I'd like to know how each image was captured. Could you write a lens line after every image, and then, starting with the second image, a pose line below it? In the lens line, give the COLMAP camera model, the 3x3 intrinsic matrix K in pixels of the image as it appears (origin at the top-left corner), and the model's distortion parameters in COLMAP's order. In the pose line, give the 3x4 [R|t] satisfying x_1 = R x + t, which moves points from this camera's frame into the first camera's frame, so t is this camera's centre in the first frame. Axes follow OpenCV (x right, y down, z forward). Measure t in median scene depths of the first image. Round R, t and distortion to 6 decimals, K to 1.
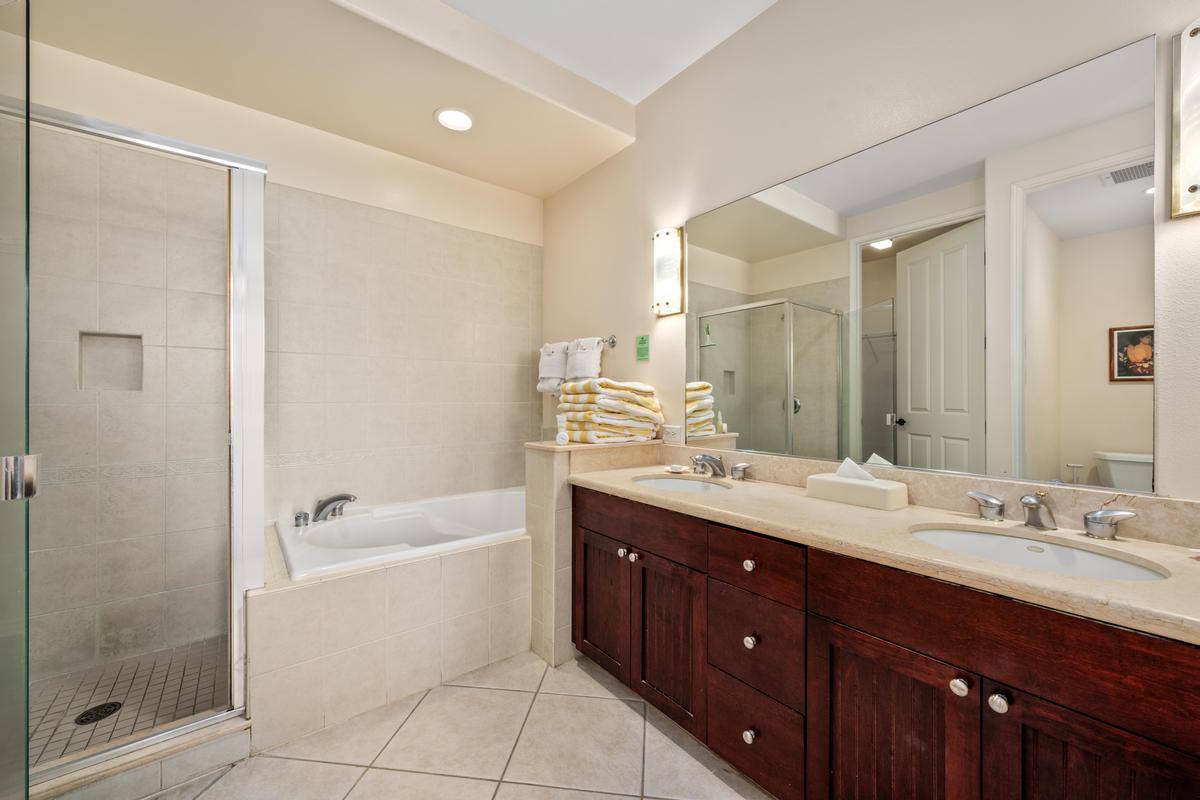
lens RADIAL K [[484.3, 0, 636.4], [0, 484.3, 398.7], [0, 0, 1]] dist [-0.002652, -0.000135]
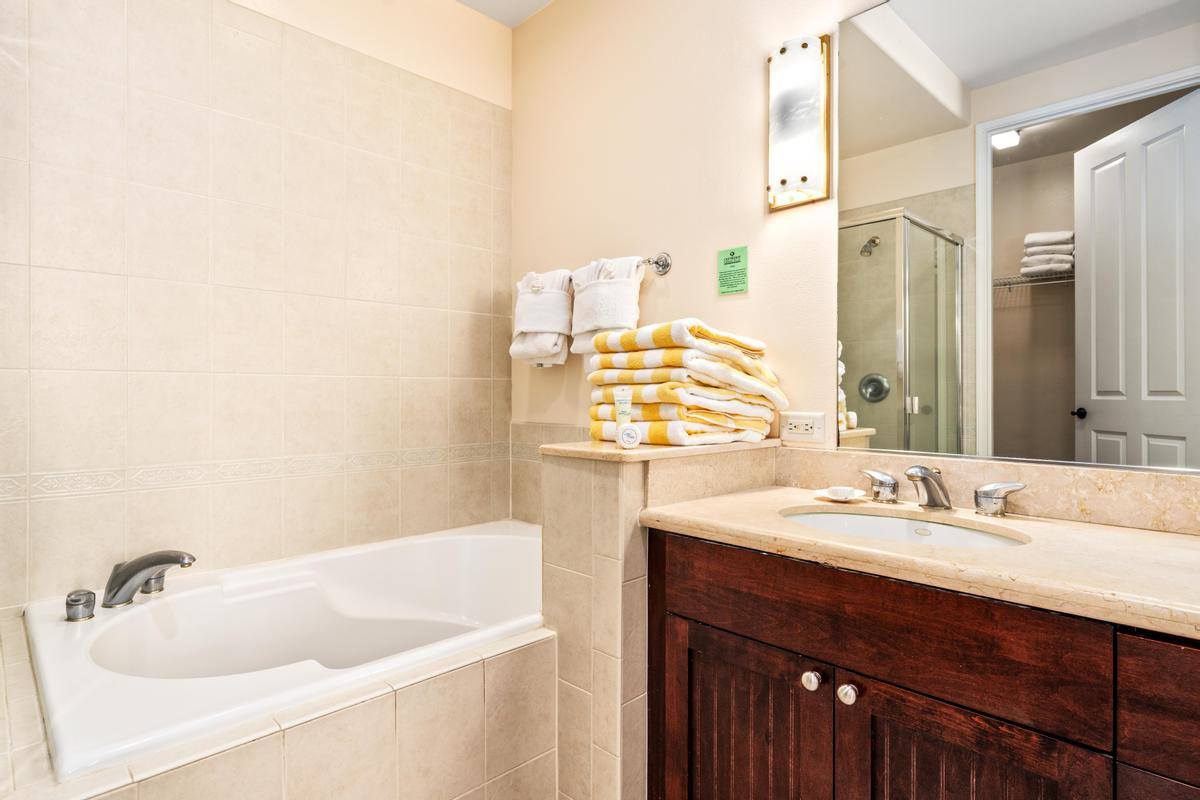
lens RADIAL K [[670.9, 0, 598.4], [0, 670.9, 393.2], [0, 0, 1]] dist [0.000853, -0.000778]
pose [[0.998478, -0.002000, 0.055122, -0.202895], [0.001807, 0.999992, 0.003548, 0.033183], [-0.055129, -0.003443, 0.998473, 0.289552]]
